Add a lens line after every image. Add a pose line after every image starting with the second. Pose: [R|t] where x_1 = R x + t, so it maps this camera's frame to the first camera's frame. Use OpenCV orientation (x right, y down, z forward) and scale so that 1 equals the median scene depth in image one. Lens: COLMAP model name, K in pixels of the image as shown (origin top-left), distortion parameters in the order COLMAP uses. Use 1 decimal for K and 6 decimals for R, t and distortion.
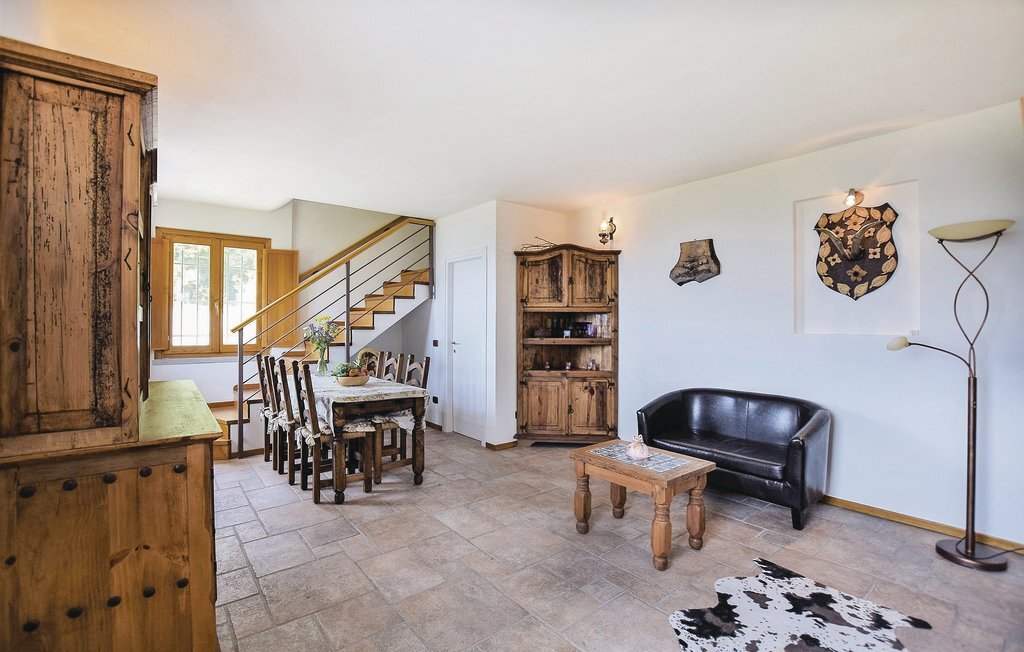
lens RADIAL K [[461.5, 0, 512.0], [0, 461.5, 326.0], [0, 0, 1]] dist [-0.034930, 0.000266]
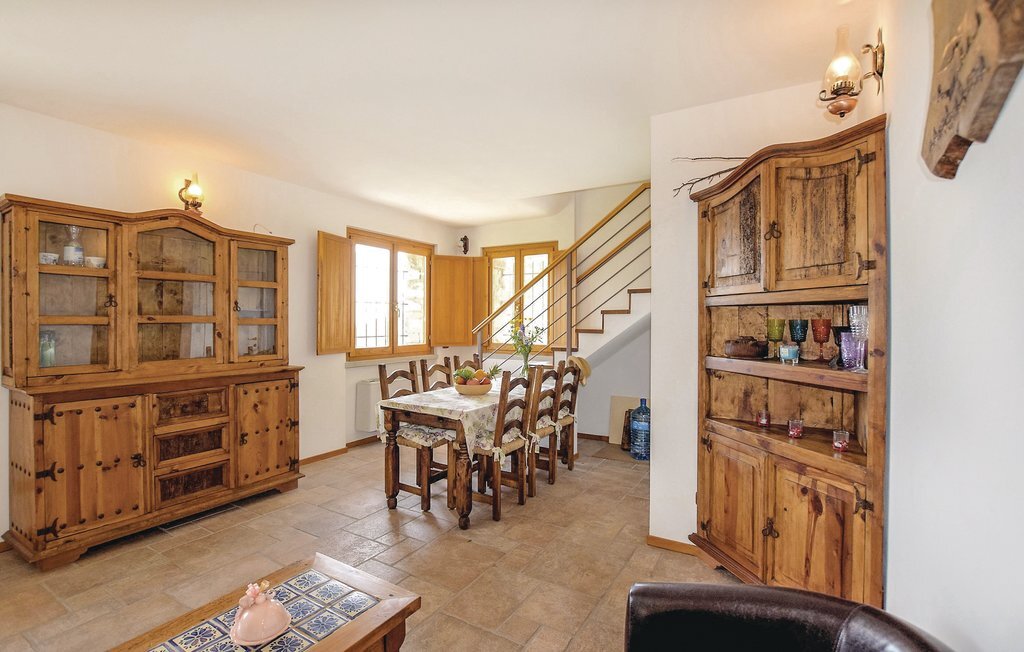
lens RADIAL K [[461.5, 0, 512.0], [0, 461.5, 326.0], [0, 0, 1]] dist [-0.034930, 0.000266]
pose [[0.353831, 0.009782, -0.935258, 0.443213], [-0.017018, 0.999847, 0.004019, -0.006703], [0.935154, 0.014494, 0.353944, 0.628128]]
